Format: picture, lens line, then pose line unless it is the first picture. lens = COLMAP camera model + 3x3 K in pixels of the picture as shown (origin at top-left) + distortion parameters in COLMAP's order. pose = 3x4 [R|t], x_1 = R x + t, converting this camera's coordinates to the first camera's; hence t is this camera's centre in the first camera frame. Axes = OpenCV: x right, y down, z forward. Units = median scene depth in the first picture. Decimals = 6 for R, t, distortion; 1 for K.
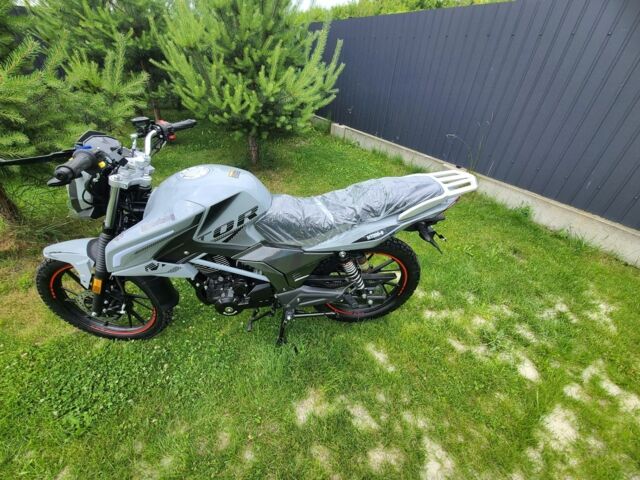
lens RADIAL K [[264.3, 0, 314.9], [0, 264.3, 238.8], [0, 0, 1]] dist [-0.003076, -0.000320]
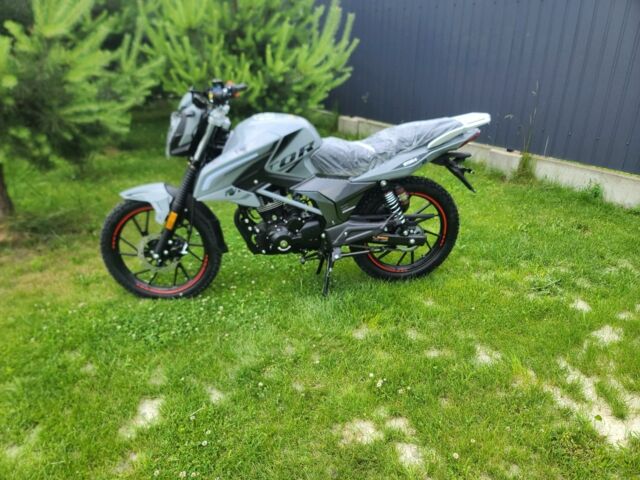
lens RADIAL K [[479.7, 0, 312.2], [0, 479.7, 242.8], [0, 0, 1]] dist [0.042616, -0.001174]
pose [[0.998211, -0.054635, 0.024299, -0.255274], [0.058366, 0.978579, -0.197426, 0.660210], [-0.012992, 0.198491, 0.980017, -0.938669]]
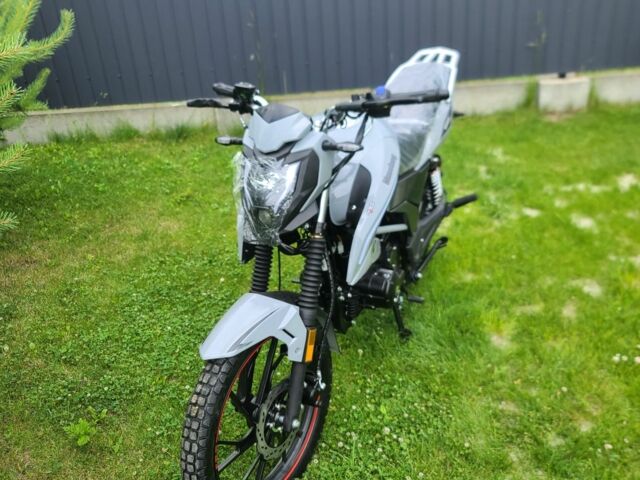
lens RADIAL K [[643.2, 0, 311.4], [0, 643.2, 238.2], [0, 0, 1]] dist [0.046805, -0.001553]
pose [[0.518855, -0.452217, 0.725458, -1.670782], [0.563543, 0.819061, 0.107512, -0.175595], [-0.642813, 0.353043, 0.679818, -0.109228]]
